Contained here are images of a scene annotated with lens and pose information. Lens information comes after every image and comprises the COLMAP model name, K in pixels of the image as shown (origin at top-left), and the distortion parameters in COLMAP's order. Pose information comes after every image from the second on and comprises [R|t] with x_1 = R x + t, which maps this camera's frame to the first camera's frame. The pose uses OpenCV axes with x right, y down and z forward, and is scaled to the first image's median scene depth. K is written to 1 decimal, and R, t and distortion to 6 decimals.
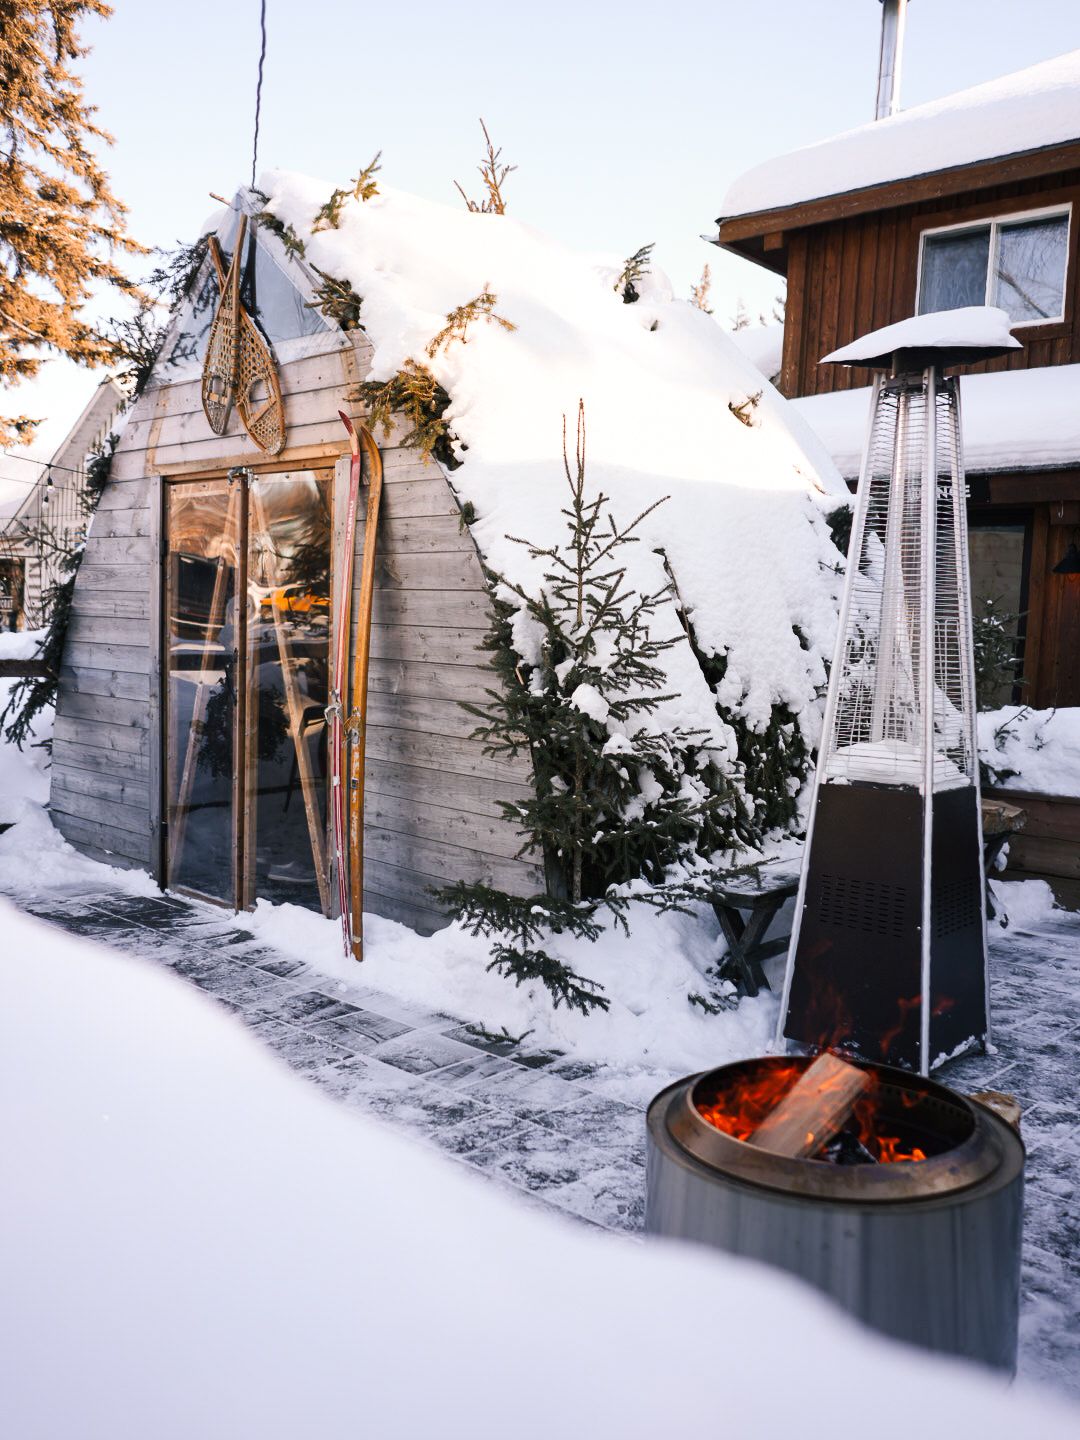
lens RADIAL K [[1249.2, 0, 540.0], [0, 1249.2, 720.0], [0, 0, 1]] dist [-0.004207, 0.017178]
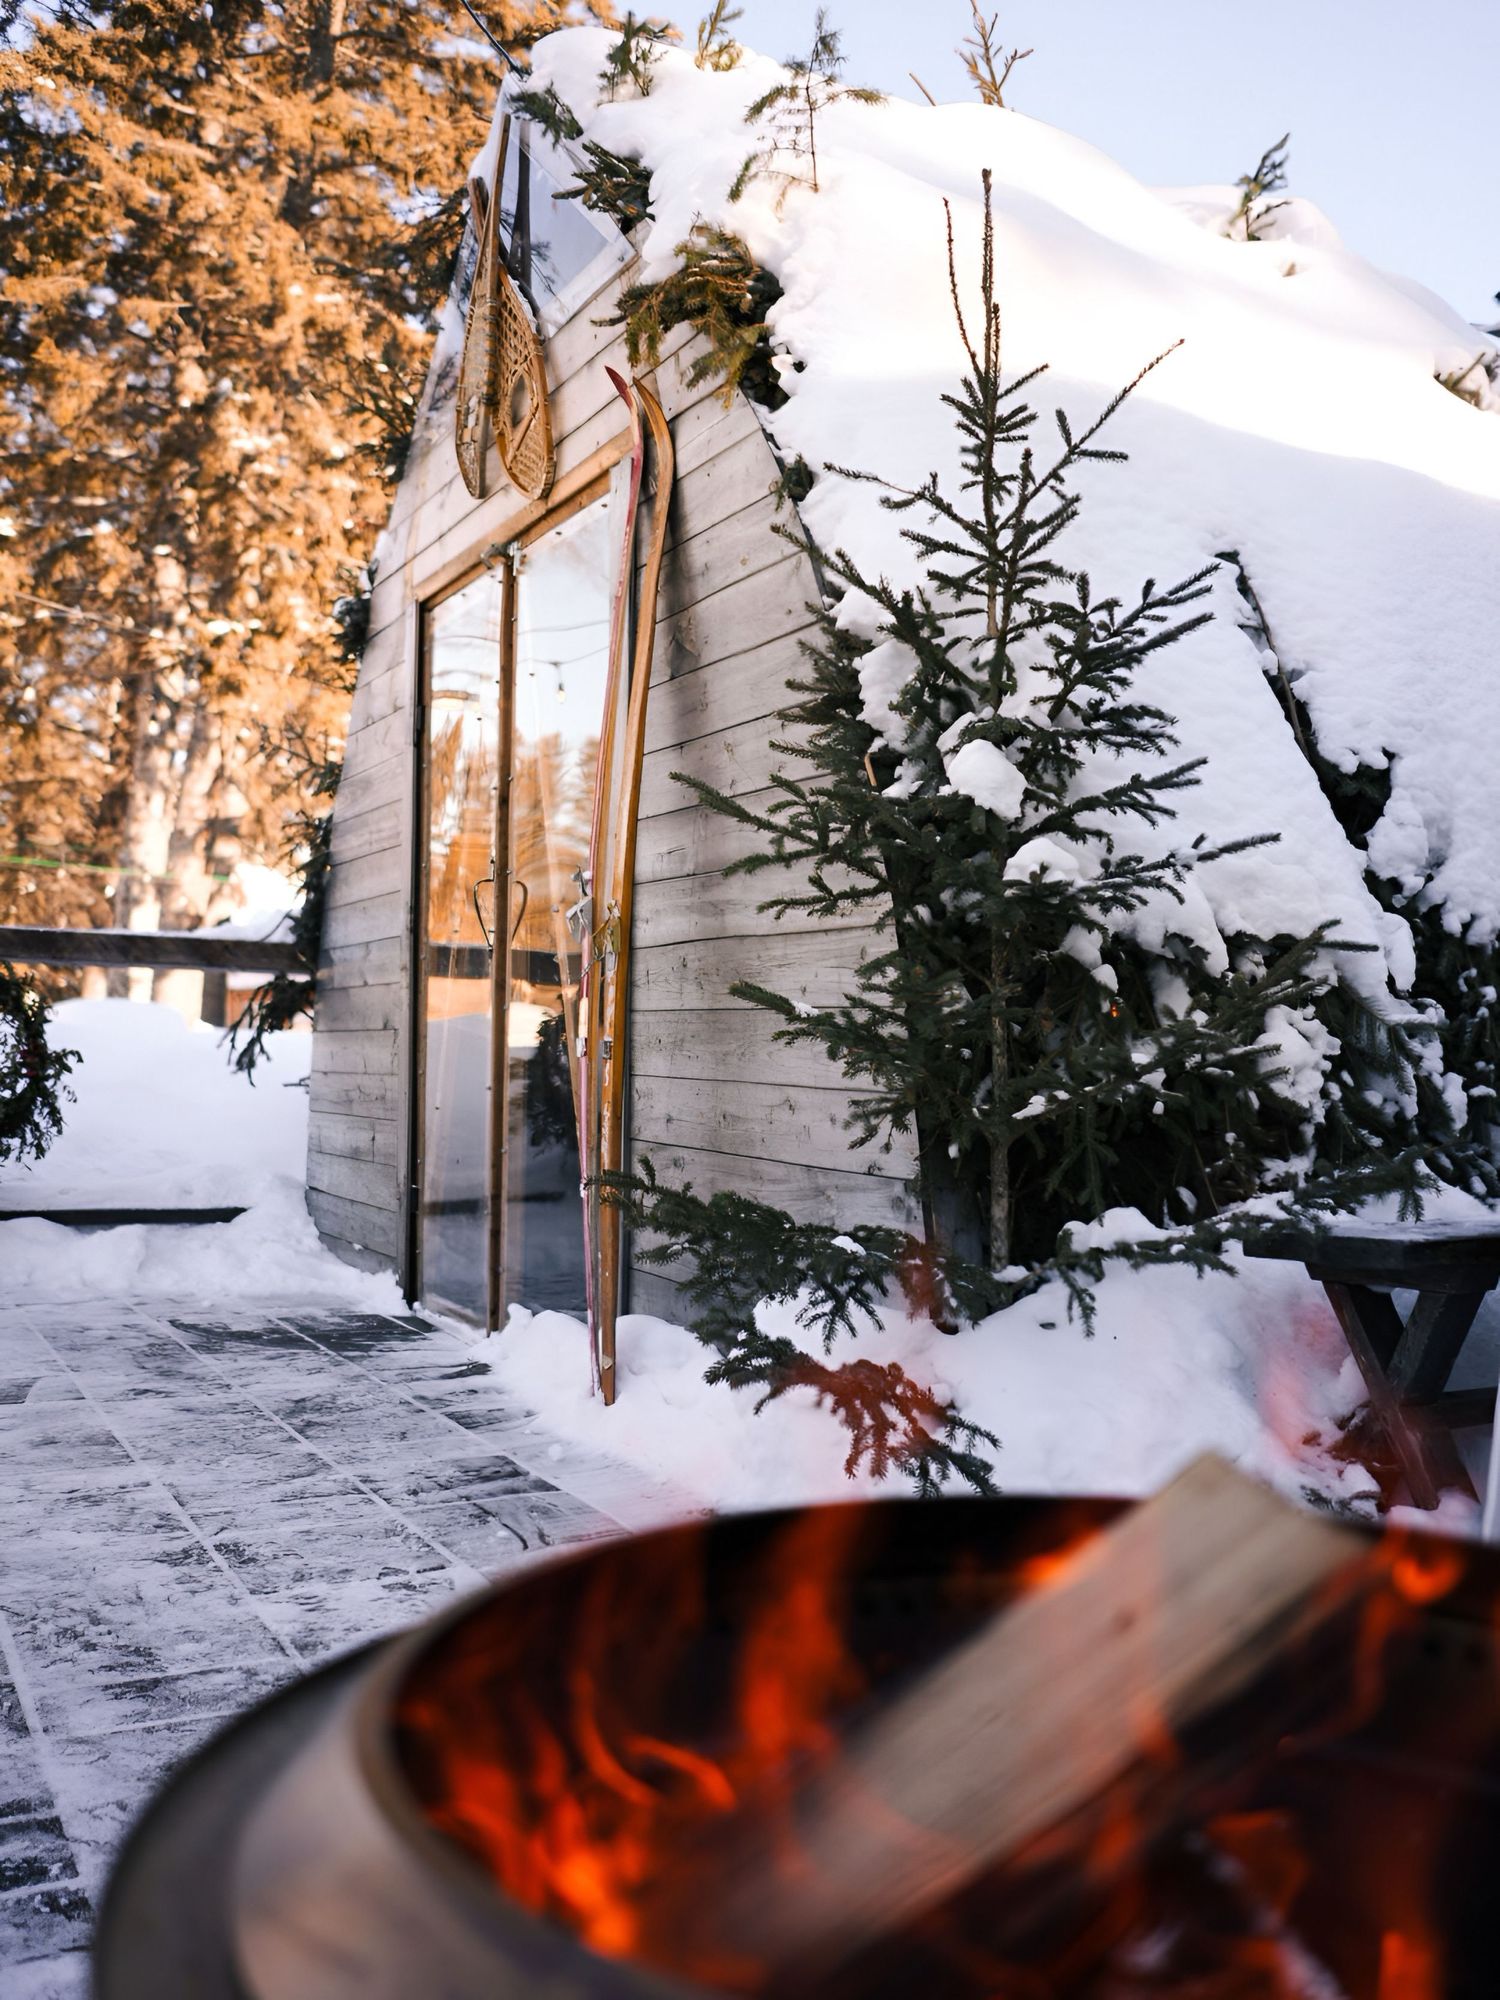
lens RADIAL K [[1735.0, 0, 750.0], [0, 1735.0, 1000.0], [0, 0, 1]] dist [-0.004207, 0.017178]
pose [[0.950425, -0.024057, -0.310022, 0.126733], [-0.014828, 0.992362, -0.122462, 0.117748], [0.310601, 0.120988, 0.942809, 0.352294]]
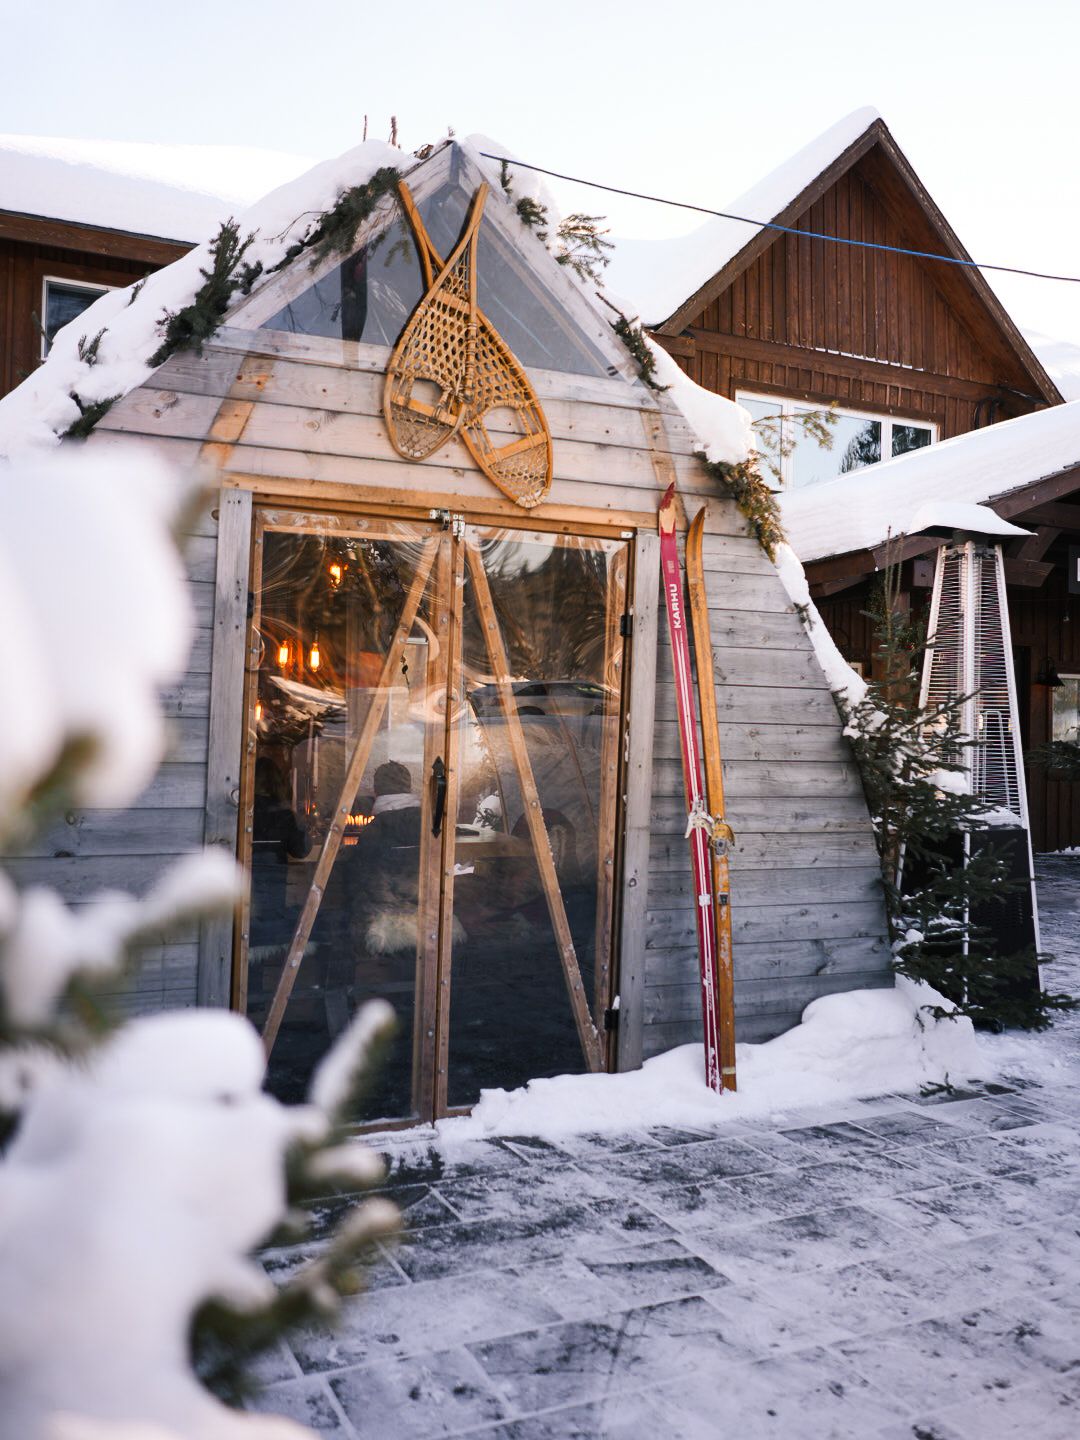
lens RADIAL K [[1249.2, 0, 540.0], [0, 1249.2, 720.0], [0, 0, 1]] dist [-0.004207, 0.017178]
pose [[0.356658, -0.024129, 0.933923, -1.044103], [0.063456, 0.997983, 0.001551, -0.088635], [-0.932078, 0.058710, 0.357470, 0.796745]]
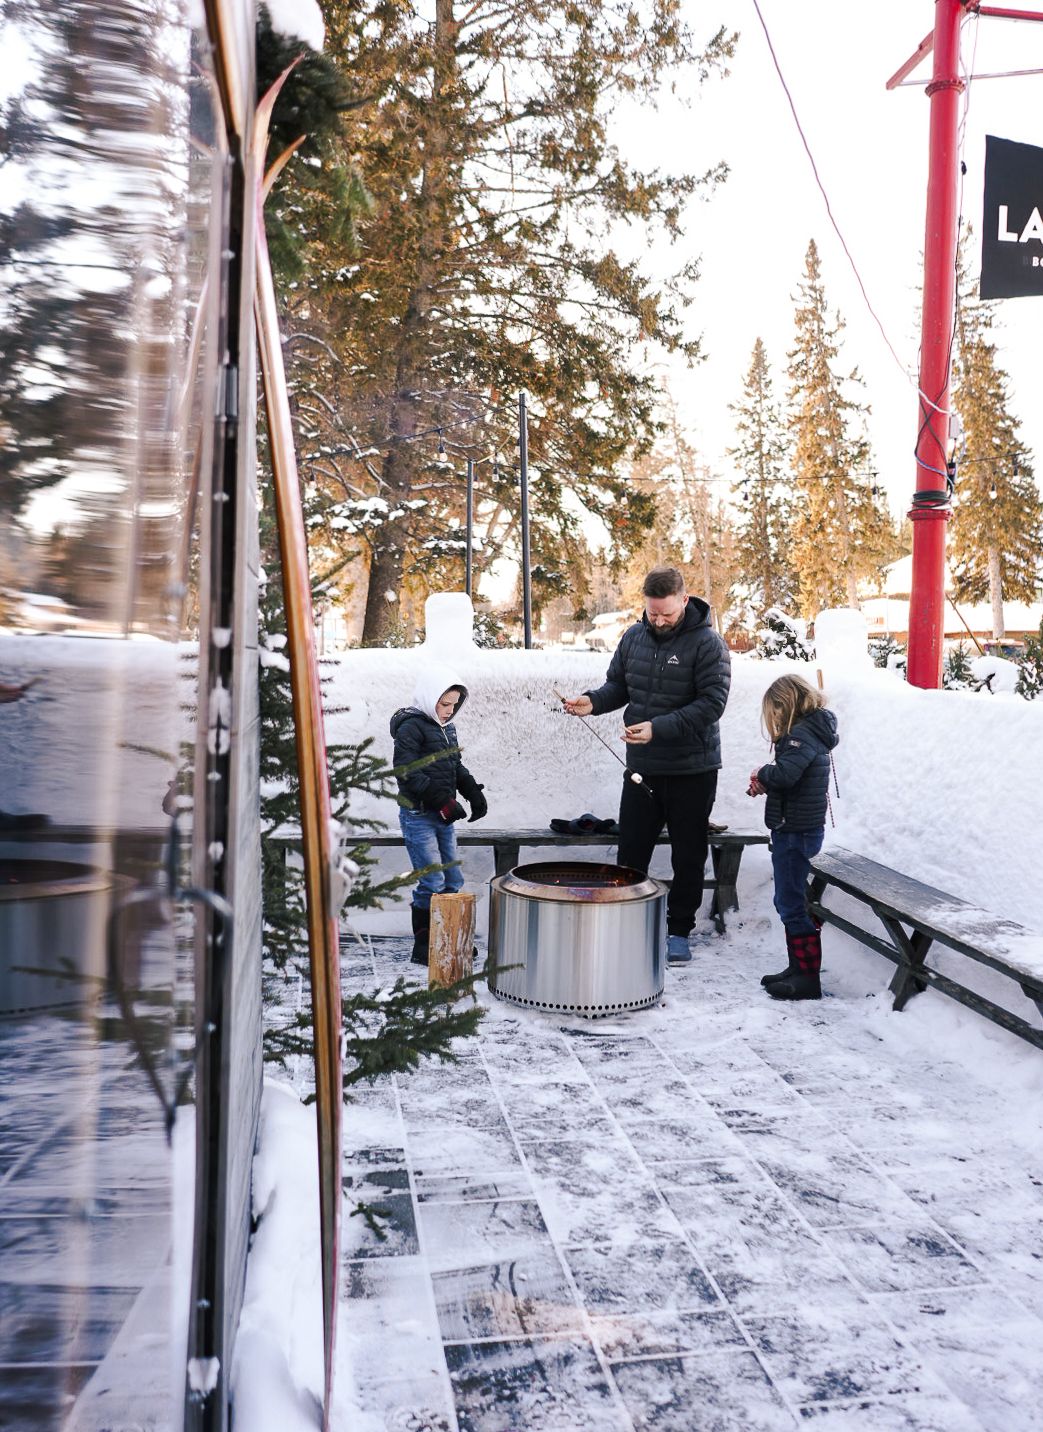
lens RADIAL K [[1263.6, 0, 521.5], [0, 1263.6, 716.0], [0, 0, 1]] dist [0.000069, -0.003270]
pose [[-0.790891, -0.077929, 0.606976, -0.454066], [0.007154, 0.990614, 0.136505, -0.112495], [-0.611916, 0.112303, -0.782909, 1.293194]]
